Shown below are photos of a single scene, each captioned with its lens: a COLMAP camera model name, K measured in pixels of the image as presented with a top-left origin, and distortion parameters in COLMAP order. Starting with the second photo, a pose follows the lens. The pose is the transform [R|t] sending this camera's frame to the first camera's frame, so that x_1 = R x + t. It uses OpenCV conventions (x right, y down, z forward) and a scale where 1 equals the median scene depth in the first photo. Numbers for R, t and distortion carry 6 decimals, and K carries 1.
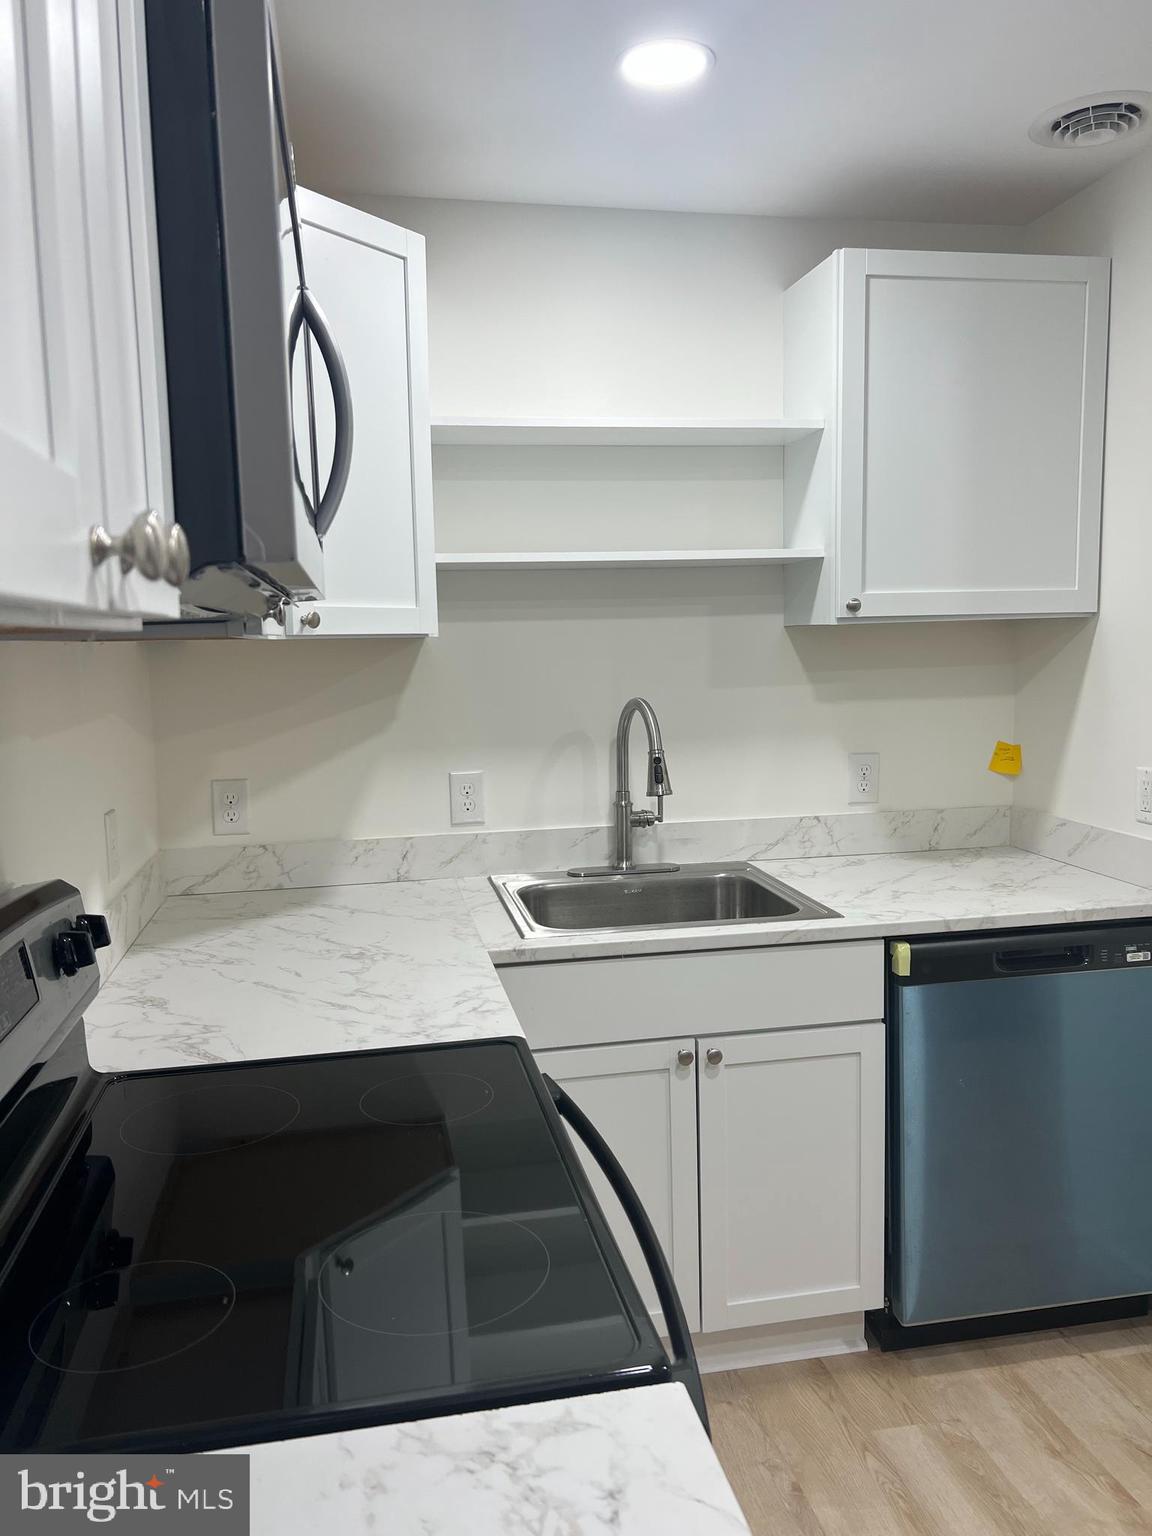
lens RADIAL K [[1158.4, 0, 574.3], [0, 1158.4, 764.8], [0, 0, 1]] dist [0.028504, -0.019993]
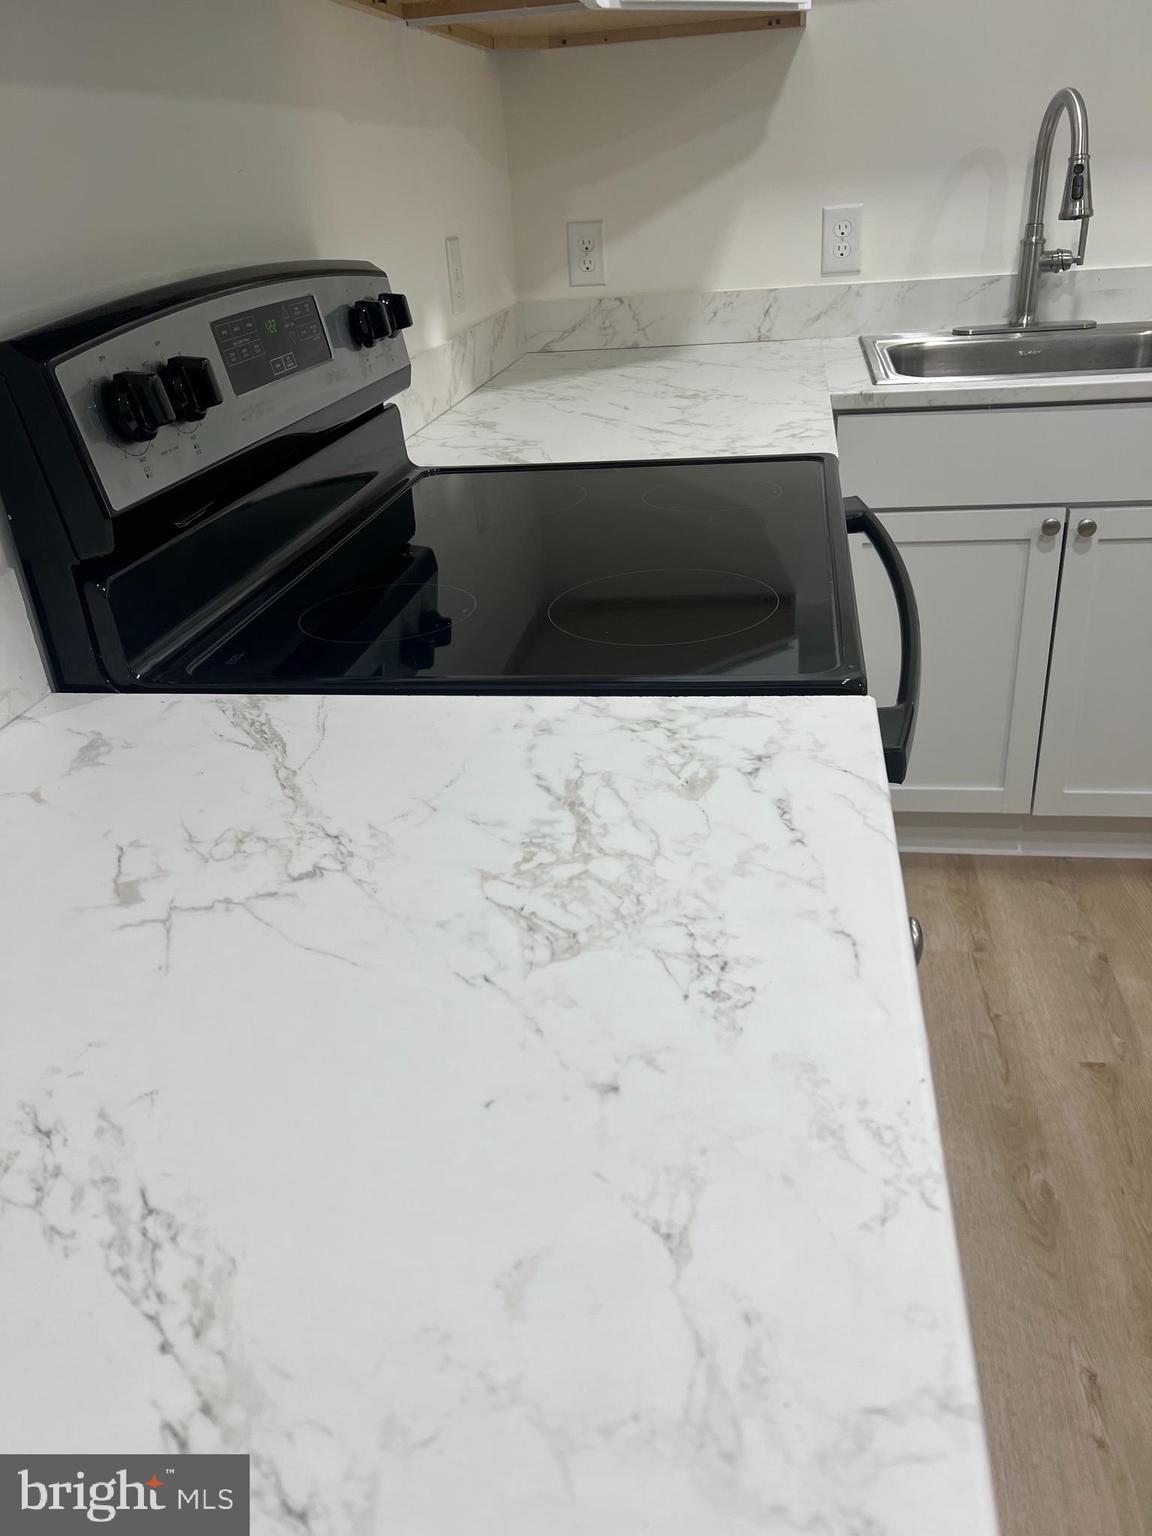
lens RADIAL K [[1158.4, 0, 564.7], [0, 1158.4, 767.2], [0, 0, 1]] dist [0.028504, -0.019993]
pose [[0.932732, 0.123180, -0.338877, 0.072675], [0.010265, 0.930384, 0.366443, 0.091609], [0.360424, -0.345272, 0.866534, 0.028126]]
